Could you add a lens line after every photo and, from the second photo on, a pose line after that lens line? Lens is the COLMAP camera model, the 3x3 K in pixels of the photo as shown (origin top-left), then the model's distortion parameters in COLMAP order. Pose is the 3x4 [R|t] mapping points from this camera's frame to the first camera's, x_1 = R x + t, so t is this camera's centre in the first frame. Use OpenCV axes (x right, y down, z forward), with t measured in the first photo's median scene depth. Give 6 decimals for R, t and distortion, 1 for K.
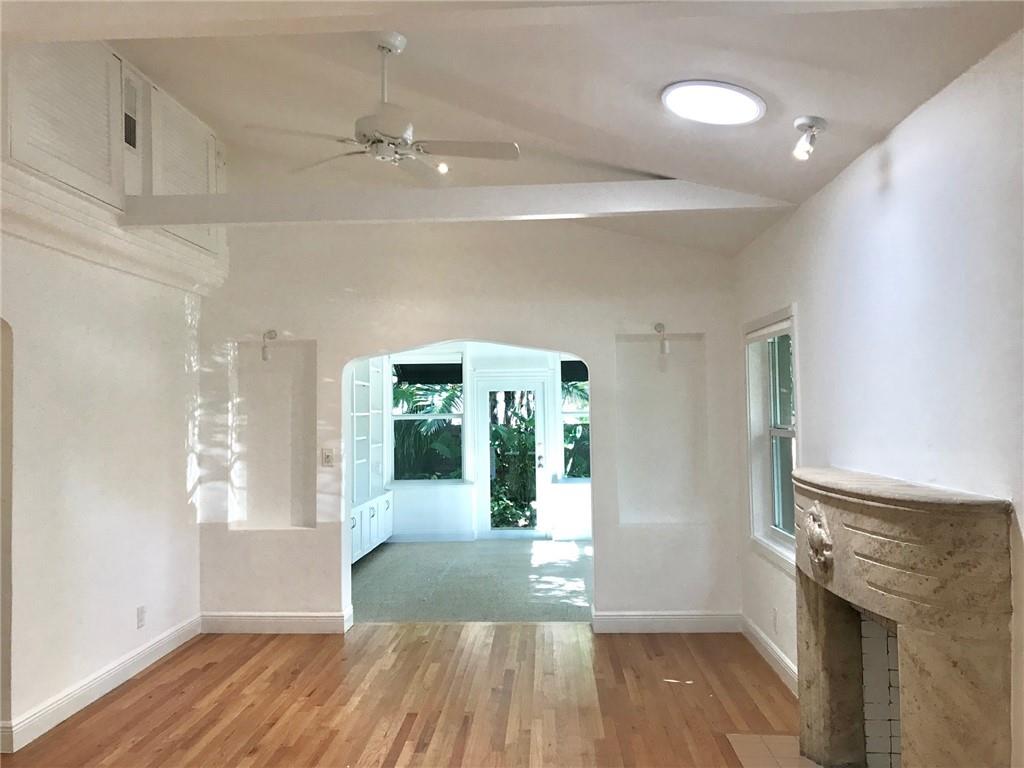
lens RADIAL K [[841.9, 0, 509.9], [0, 841.9, 376.3], [0, 0, 1]] dist [0.043778, -0.059615]
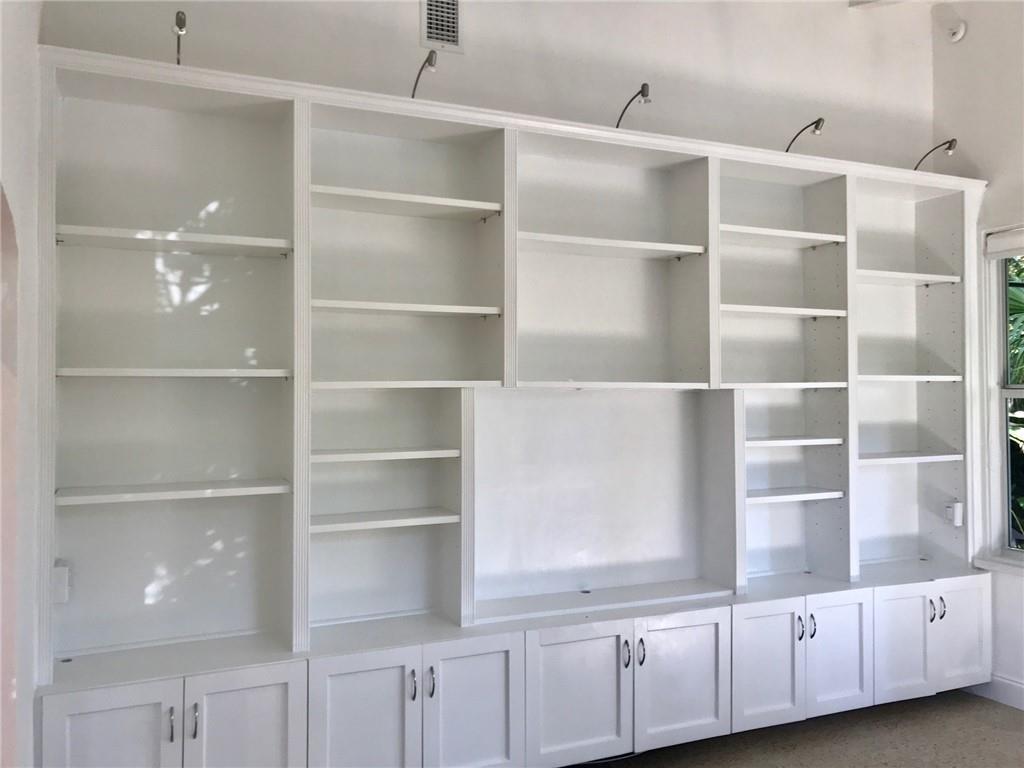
lens RADIAL K [[841.9, 0, 509.9], [0, 841.9, 376.3], [0, 0, 1]] dist [0.043778, -0.059615]
pose [[0.447149, 0.001129, -0.894459, 0.129054], [0.038480, 0.999049, 0.020497, 0.025090], [0.893632, -0.043584, 0.446680, 0.646187]]
